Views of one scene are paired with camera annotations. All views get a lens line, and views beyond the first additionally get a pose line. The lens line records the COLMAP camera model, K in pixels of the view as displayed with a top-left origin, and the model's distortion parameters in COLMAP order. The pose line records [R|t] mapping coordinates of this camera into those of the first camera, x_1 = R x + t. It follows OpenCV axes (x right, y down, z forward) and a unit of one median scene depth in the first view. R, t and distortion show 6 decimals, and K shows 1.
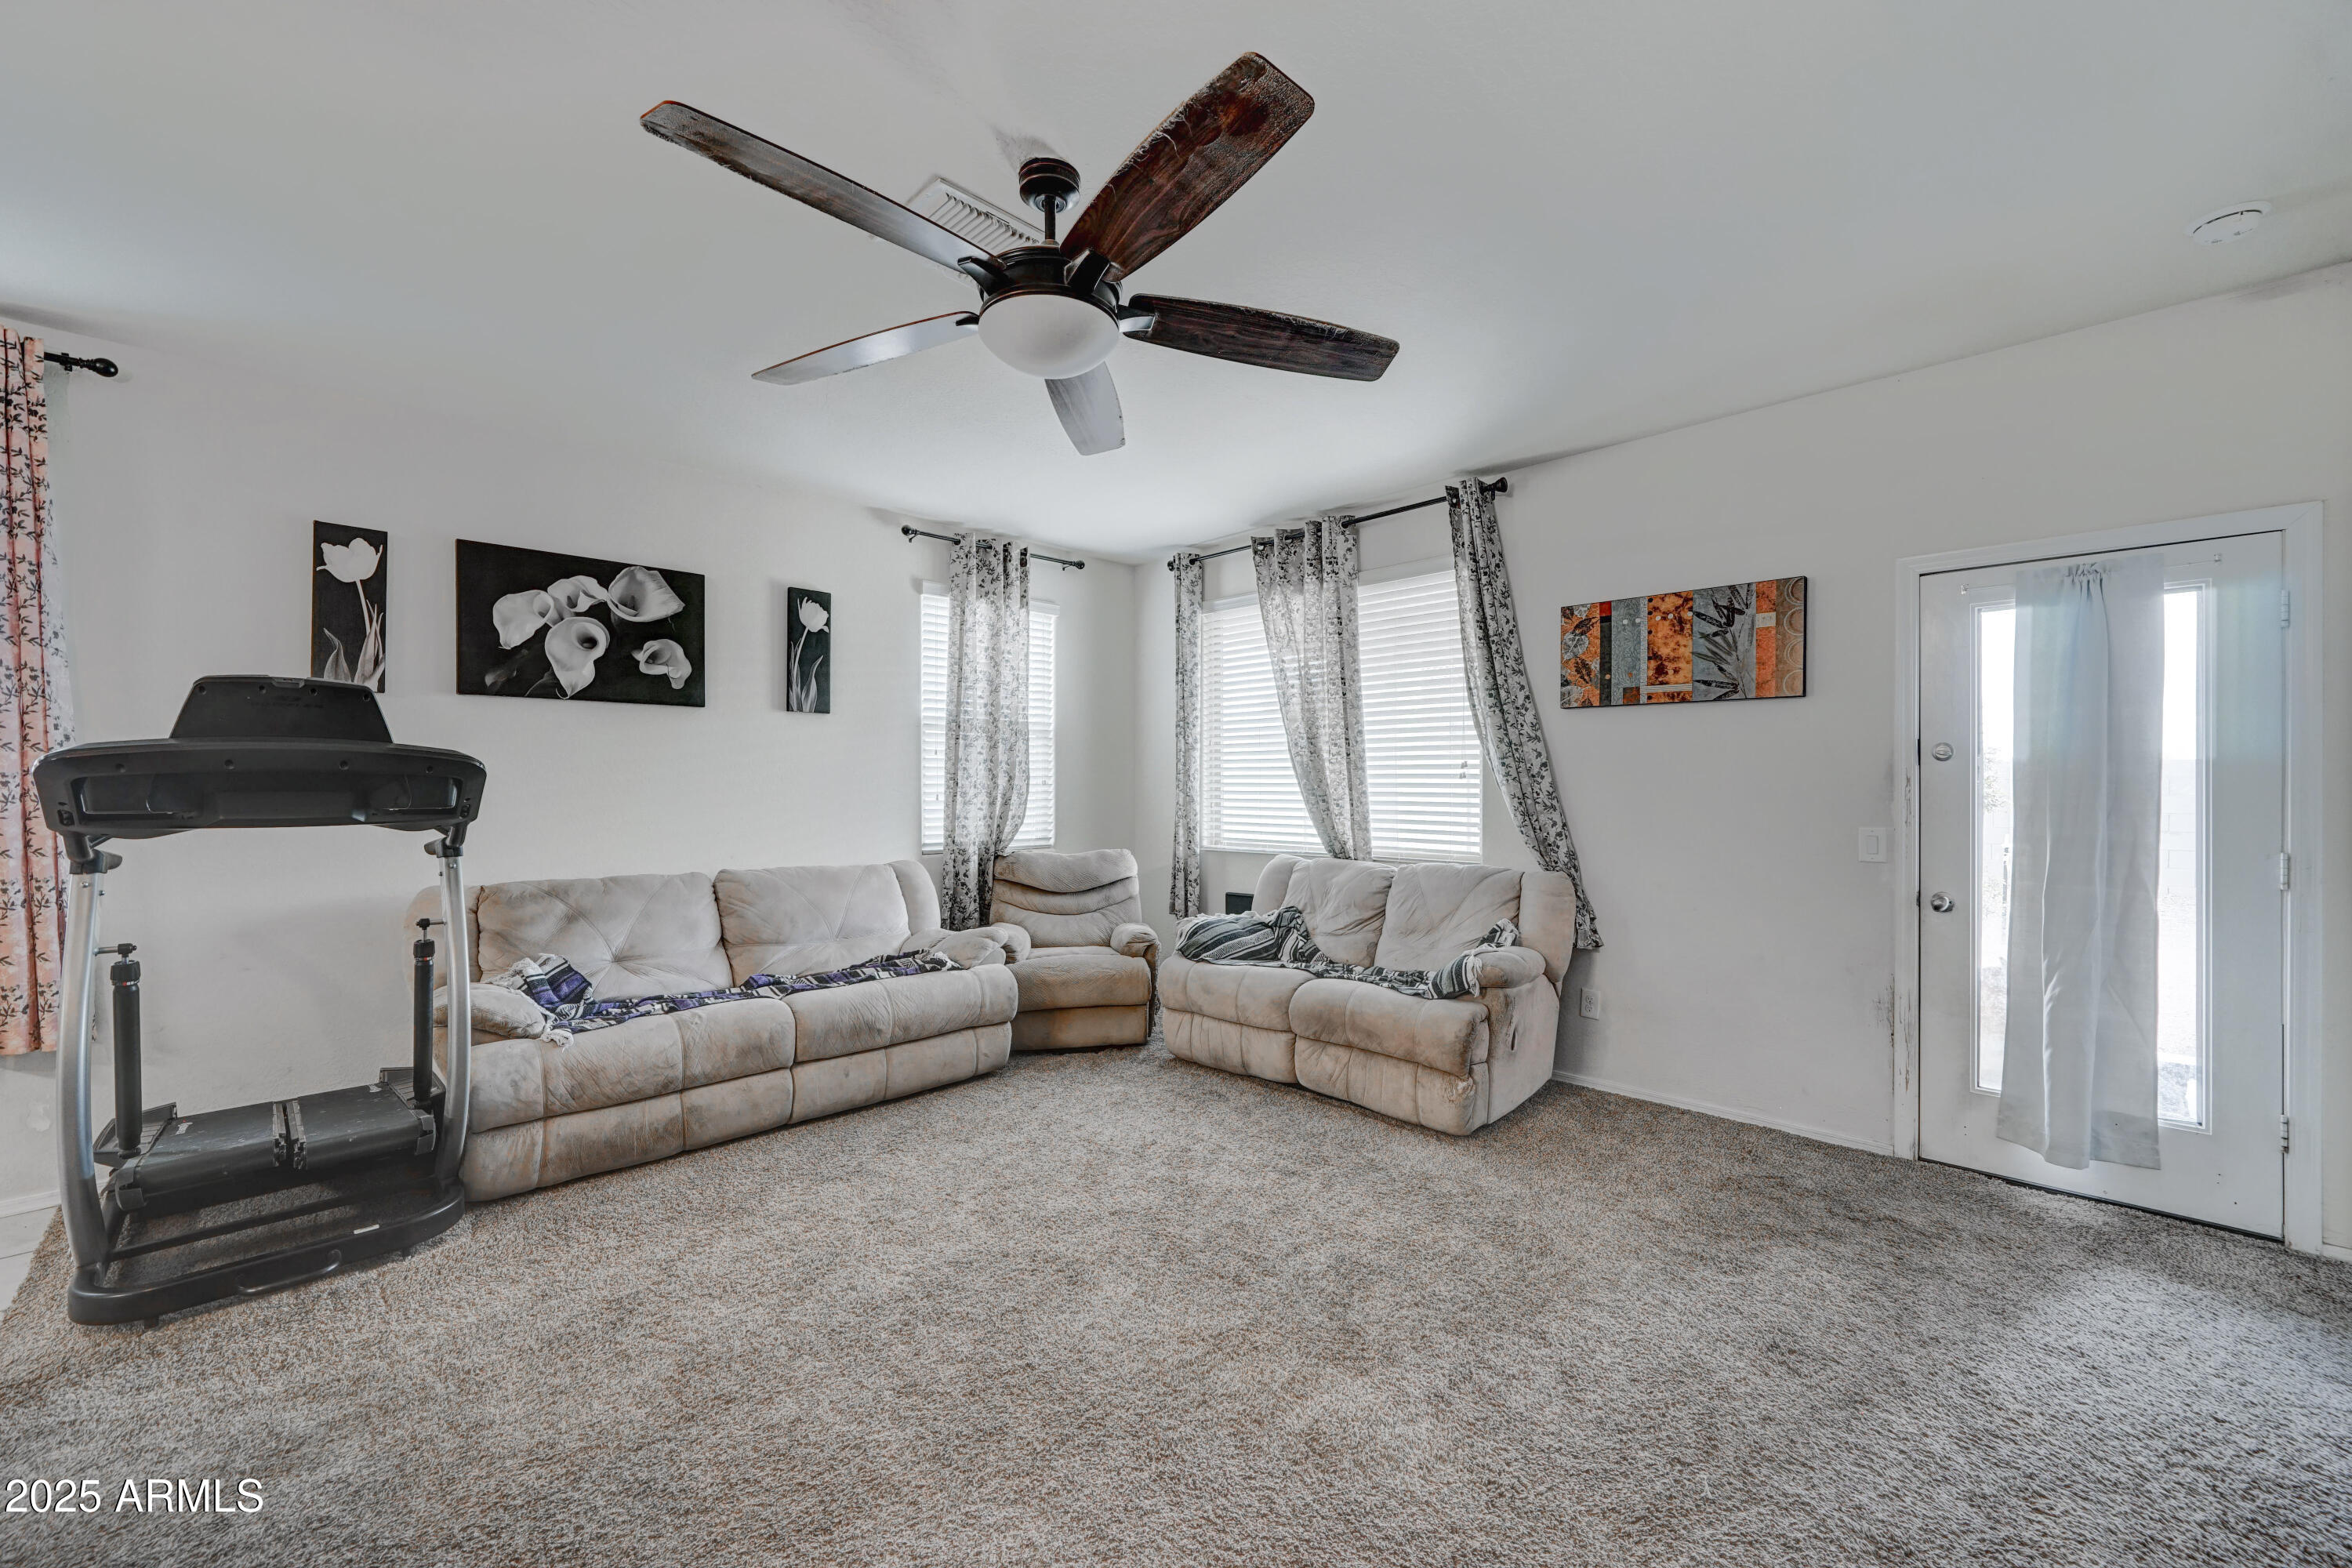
lens RADIAL K [[926.9, 0, 1176.0], [0, 926.9, 784.0], [0, 0, 1]] dist [-0.001356, -0.000172]
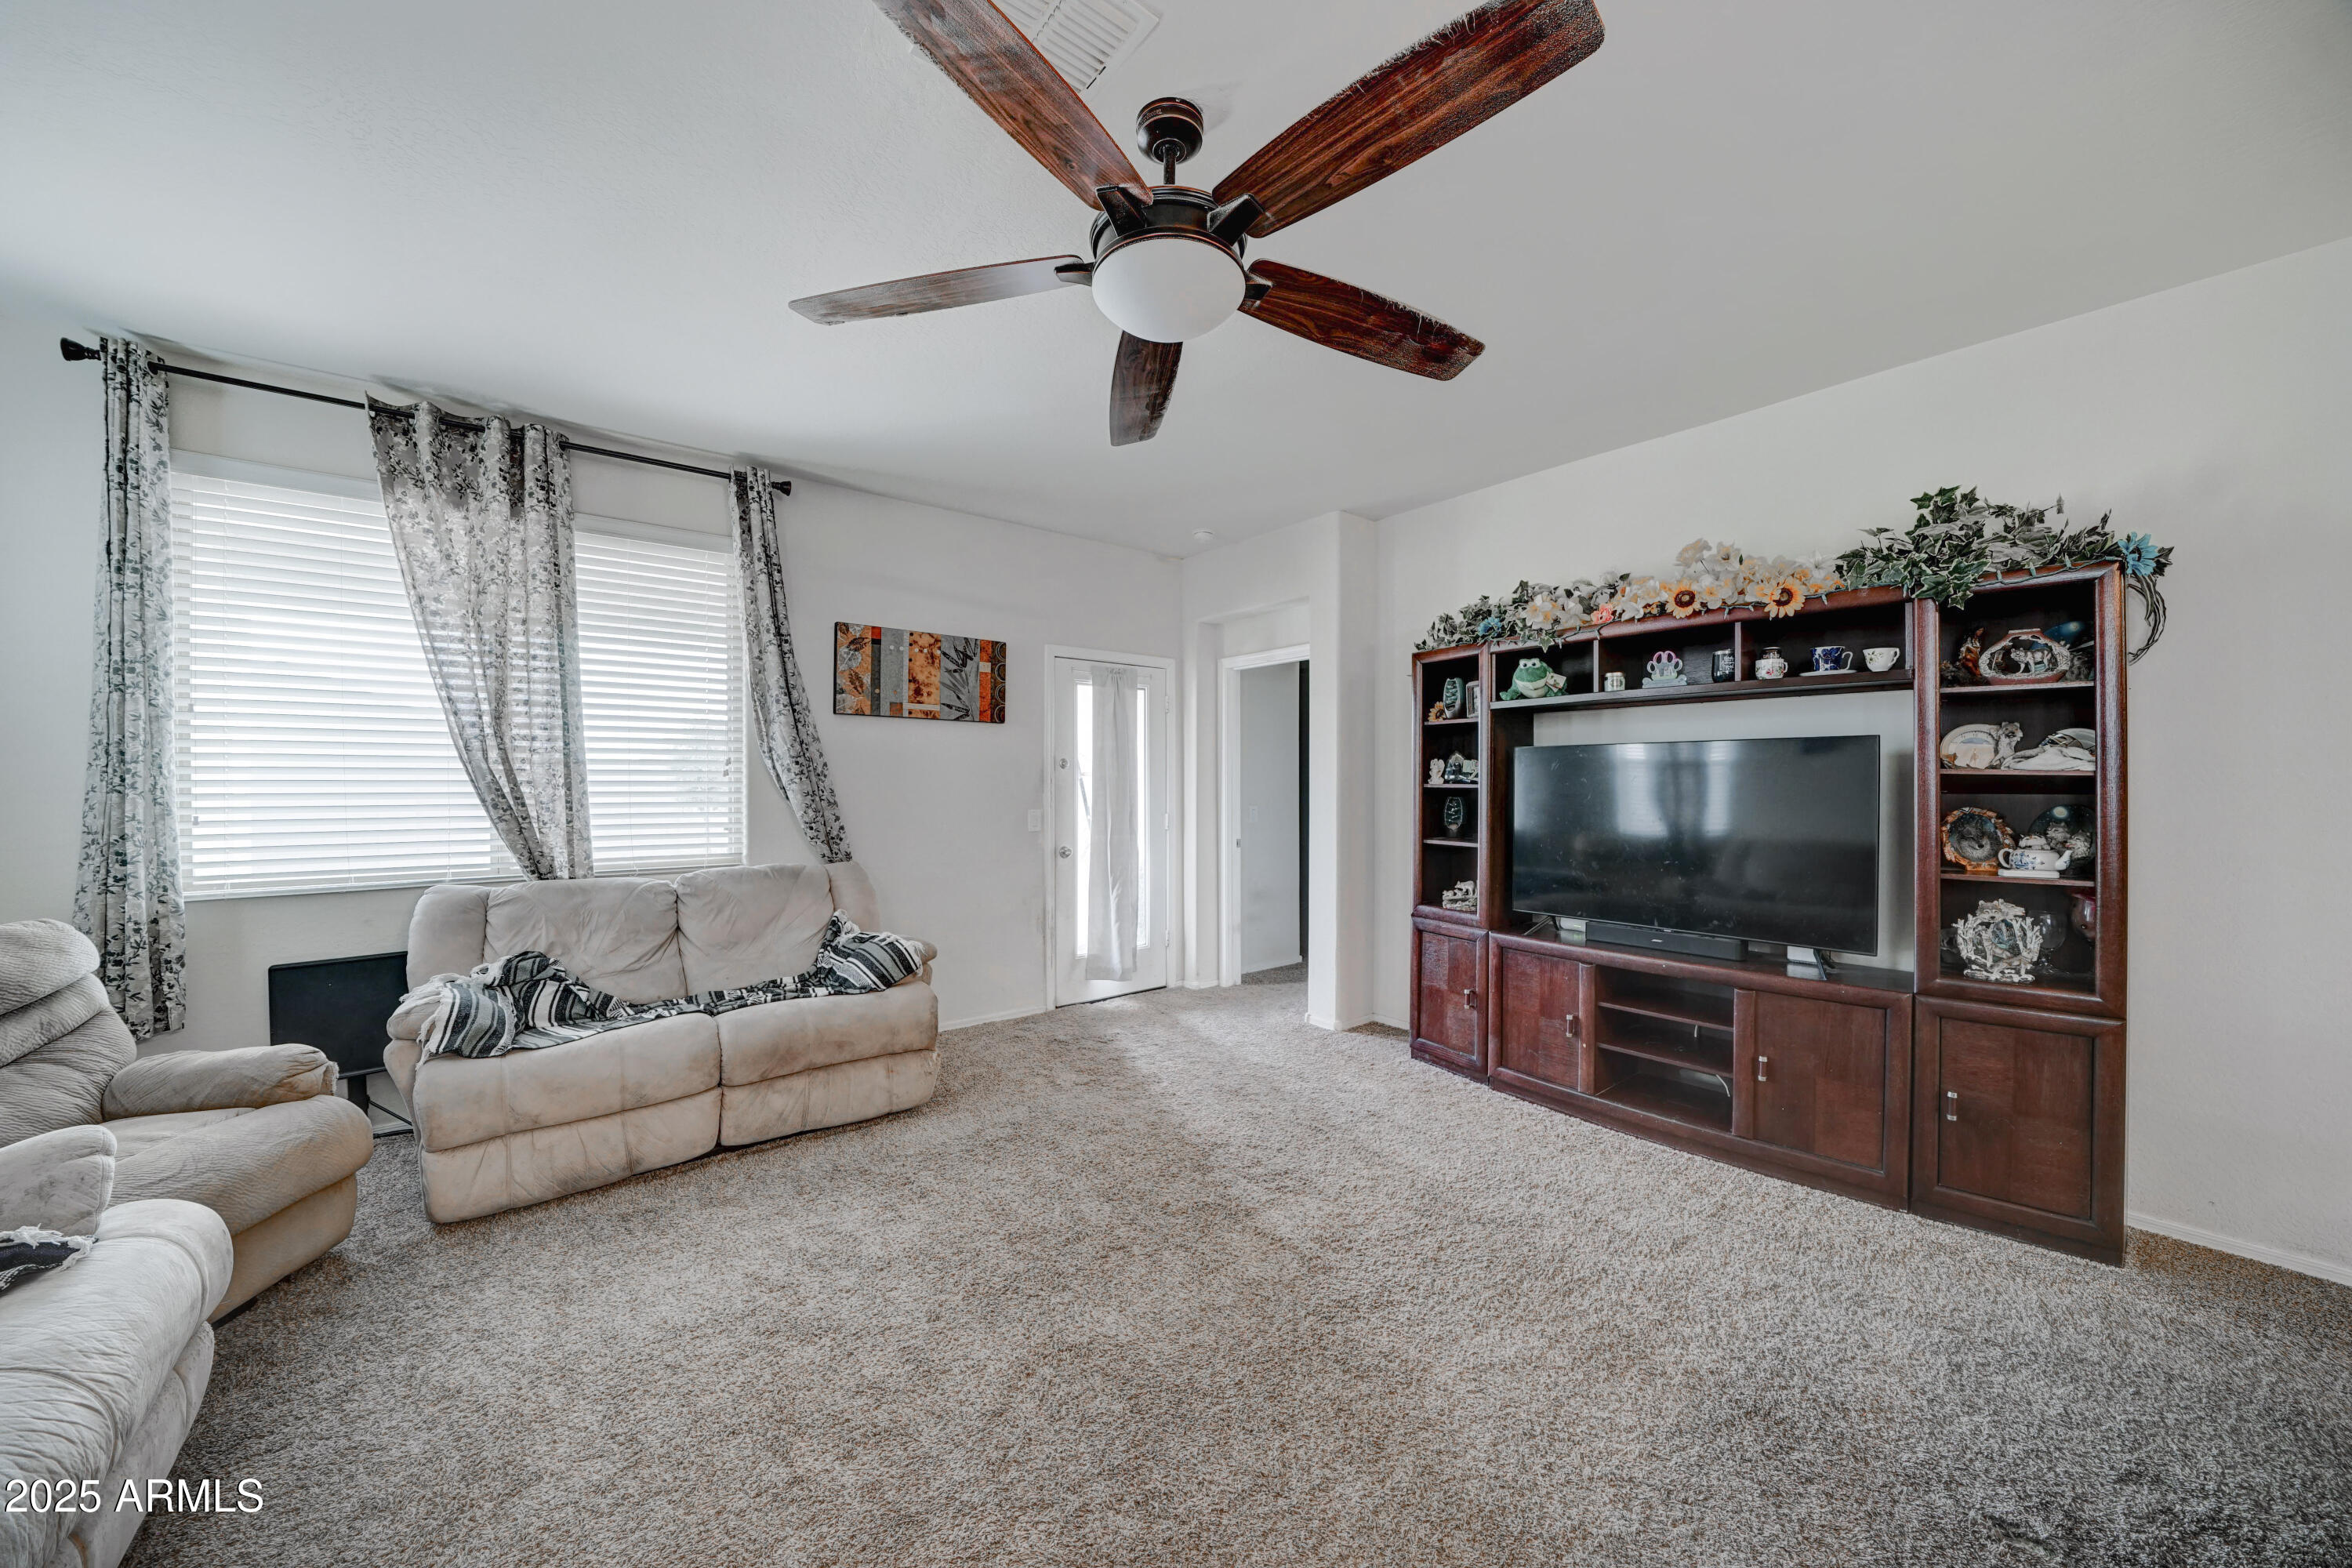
lens RADIAL K [[841.5, 0, 1158.7], [0, 841.5, 785.6], [0, 0, 1]] dist [-0.024650, 0.000076]
pose [[0.109250, -0.002553, 0.994011, -0.561597], [-0.001731, 0.999995, 0.002759, 0.000567], [-0.994013, -0.002022, 0.109245, 0.539273]]
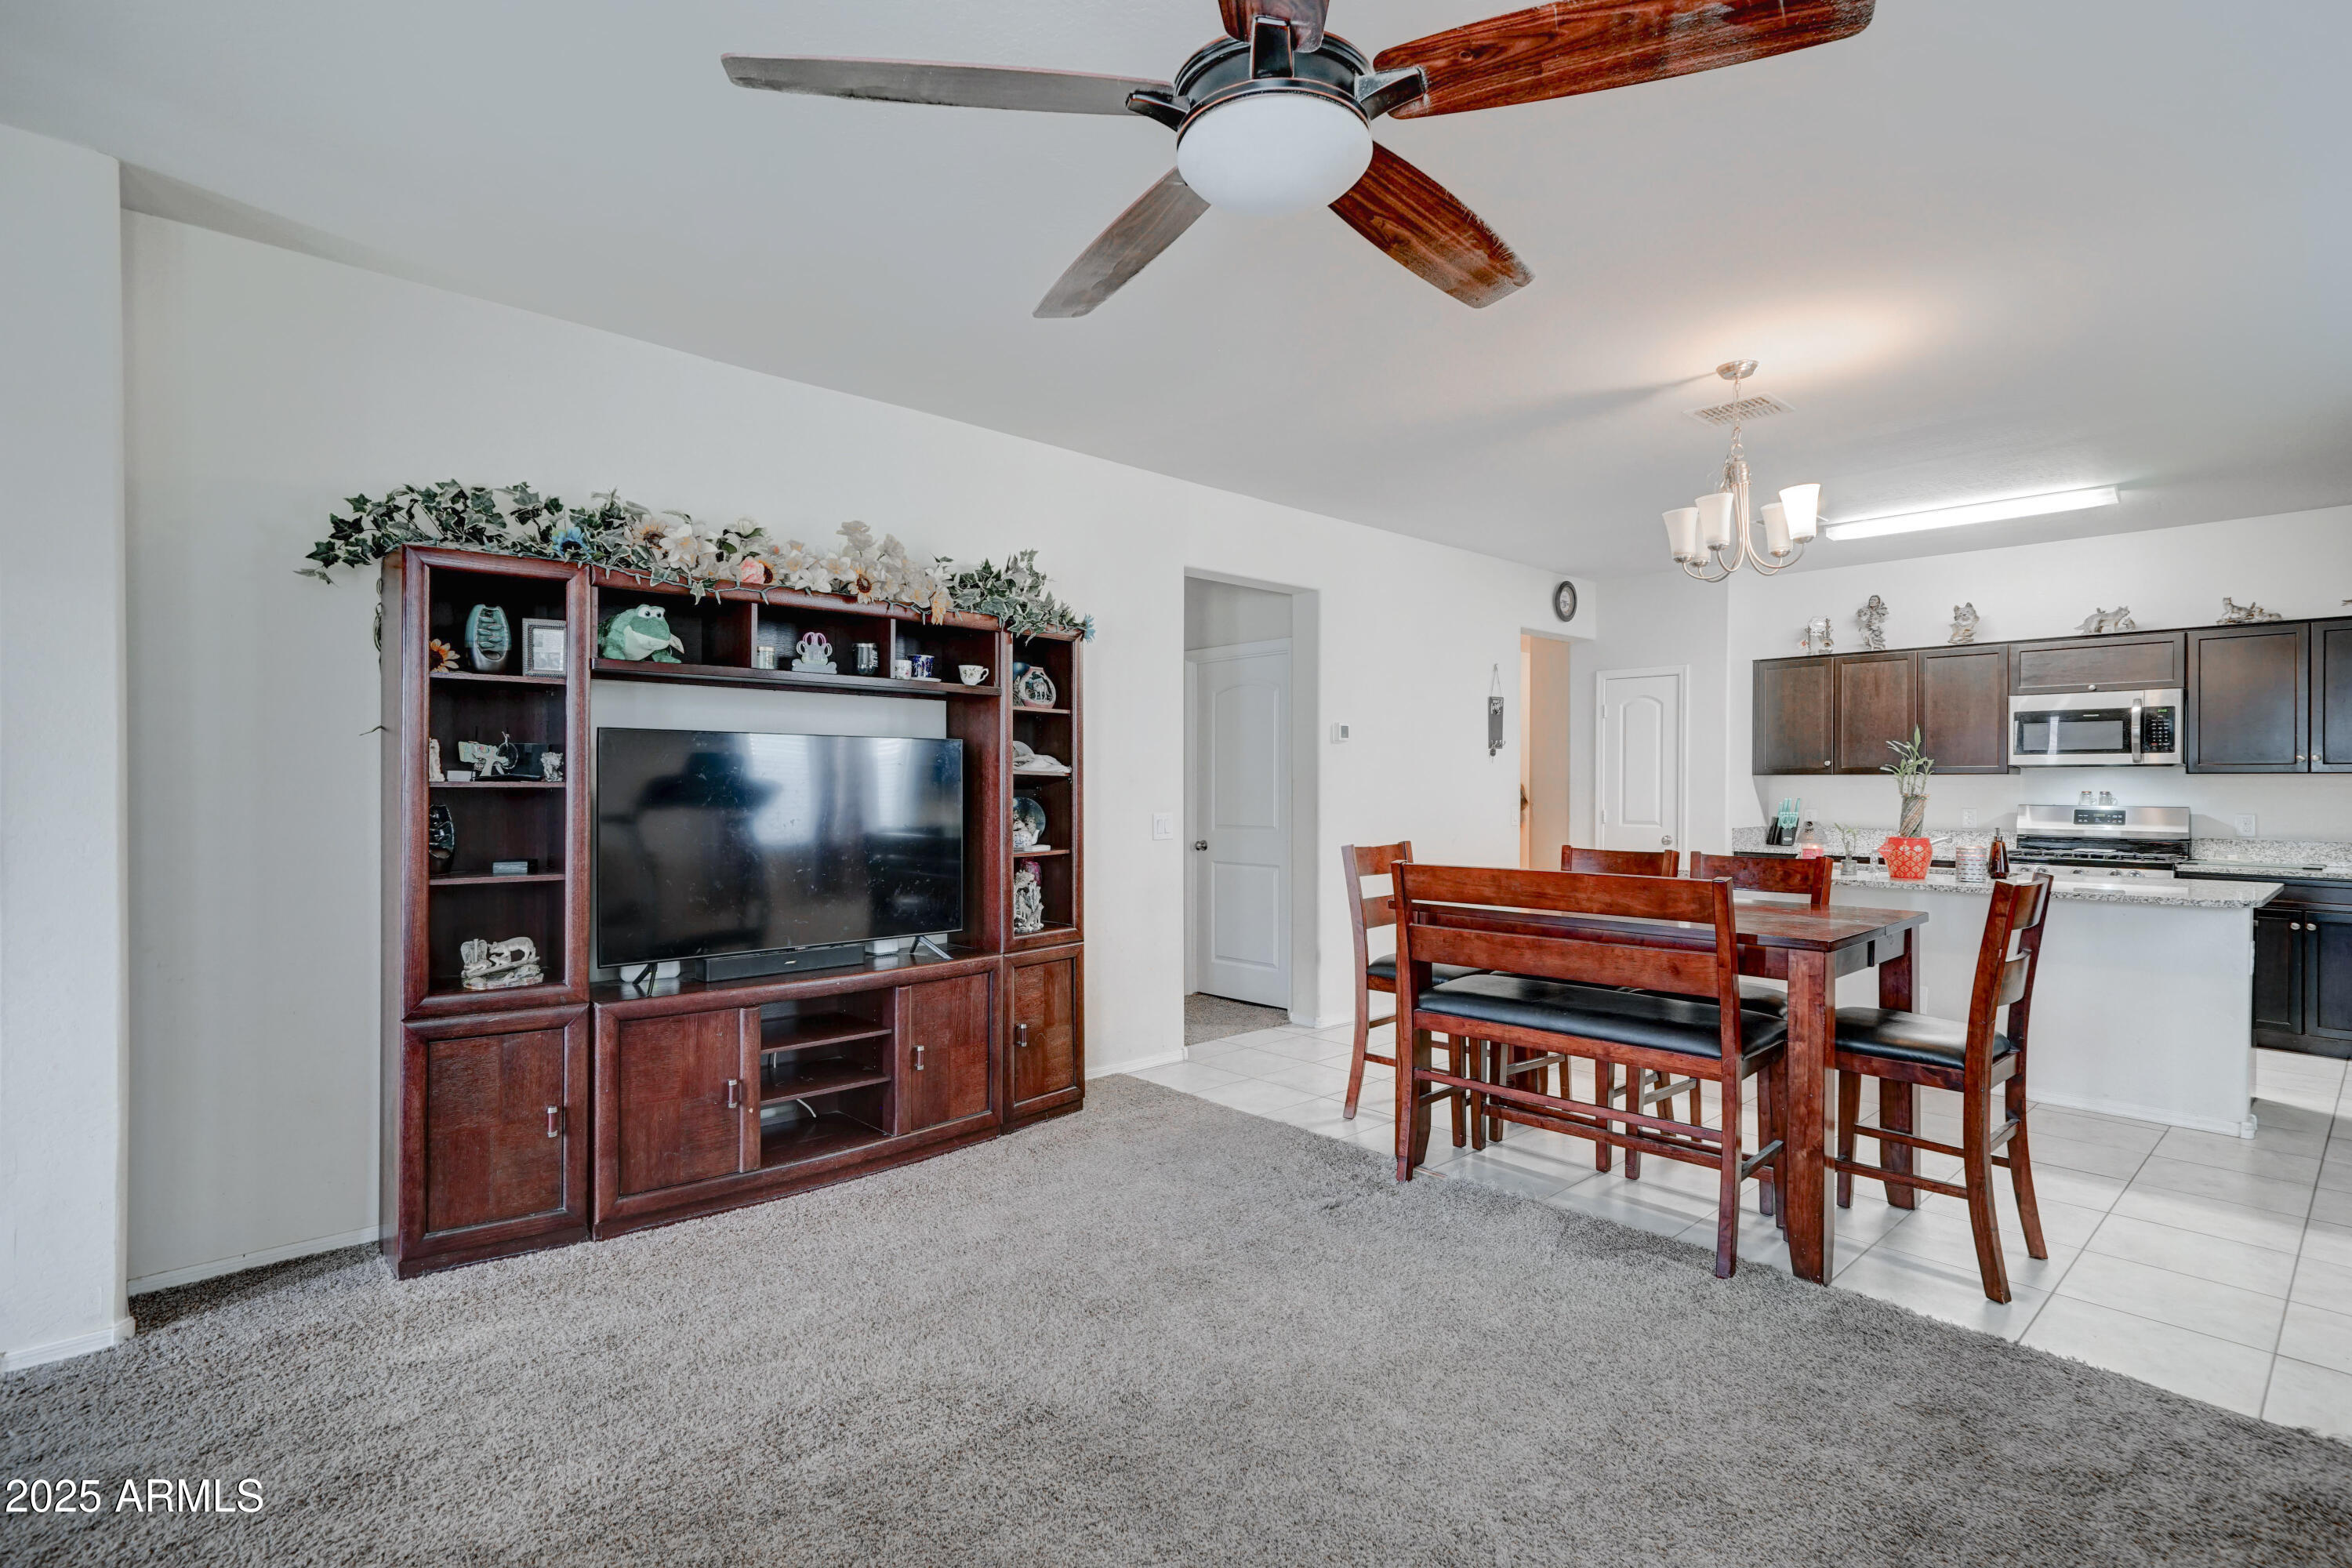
lens RADIAL K [[1145.6, 0, 1191.5], [0, 1145.6, 789.0], [0, 0, 1]] dist [0.021853, -0.000023]
pose [[-0.999969, -0.006507, 0.004419, -0.043459], [-0.006482, 0.999963, 0.005589, -0.001237], [-0.004455, 0.005560, -0.999975, 1.115113]]
